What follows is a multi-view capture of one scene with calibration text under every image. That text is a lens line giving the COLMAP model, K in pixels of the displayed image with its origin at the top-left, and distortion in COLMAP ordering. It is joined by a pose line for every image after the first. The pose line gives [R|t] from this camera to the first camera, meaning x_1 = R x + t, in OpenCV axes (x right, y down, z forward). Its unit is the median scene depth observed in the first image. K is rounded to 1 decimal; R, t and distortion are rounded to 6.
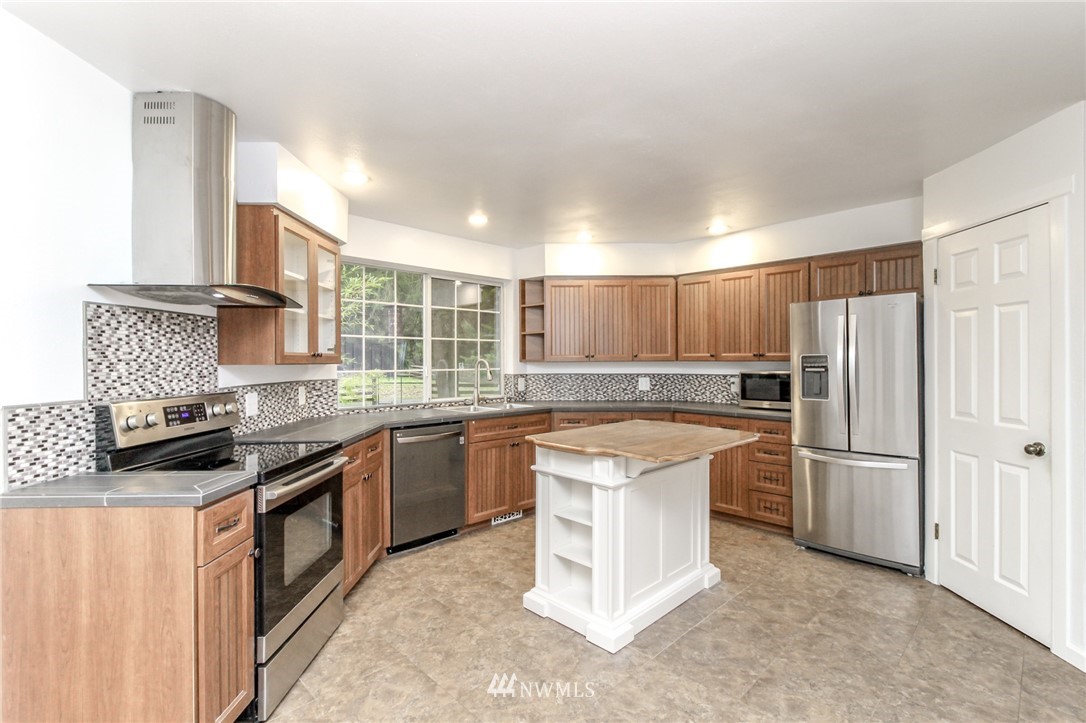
lens RADIAL K [[499.8, 0, 547.9], [0, 499.8, 359.9], [0, 0, 1]] dist [-0.000338, -0.000333]
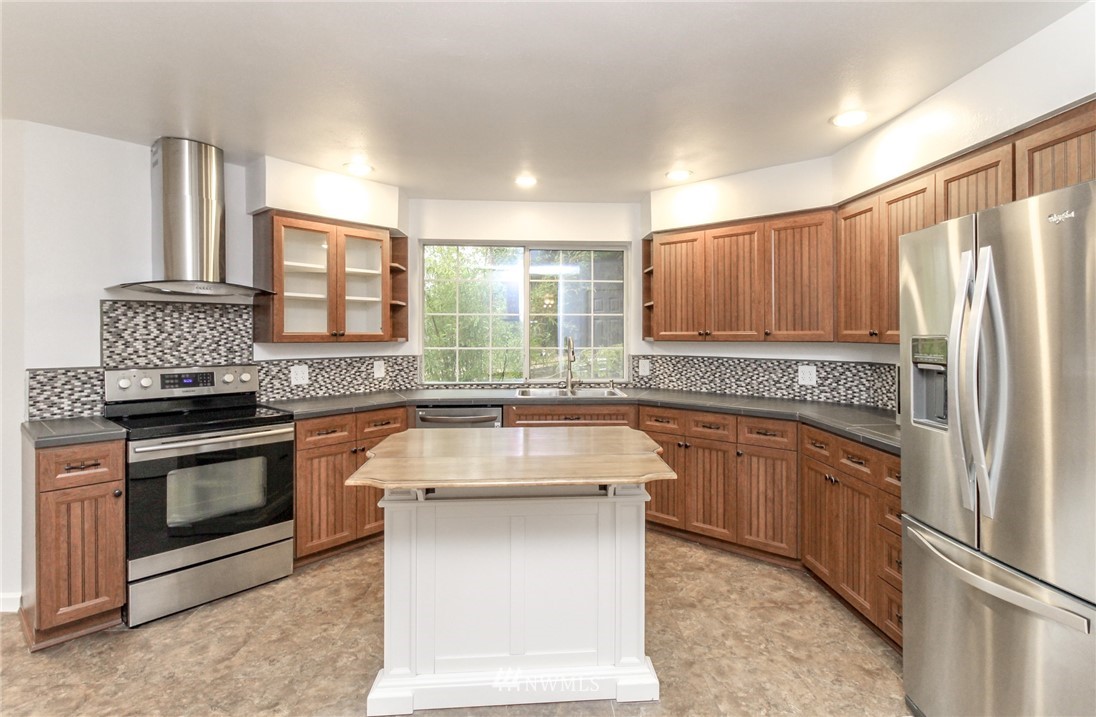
lens RADIAL K [[525.2, 0, 550.2], [0, 525.2, 336.7], [0, 0, 1]] dist [0.001272, -0.000332]
pose [[0.757354, 0.007311, -0.652964, 0.730198], [-0.002141, 0.999960, 0.008713, -0.016528], [0.653001, -0.005200, 0.757339, 0.461874]]
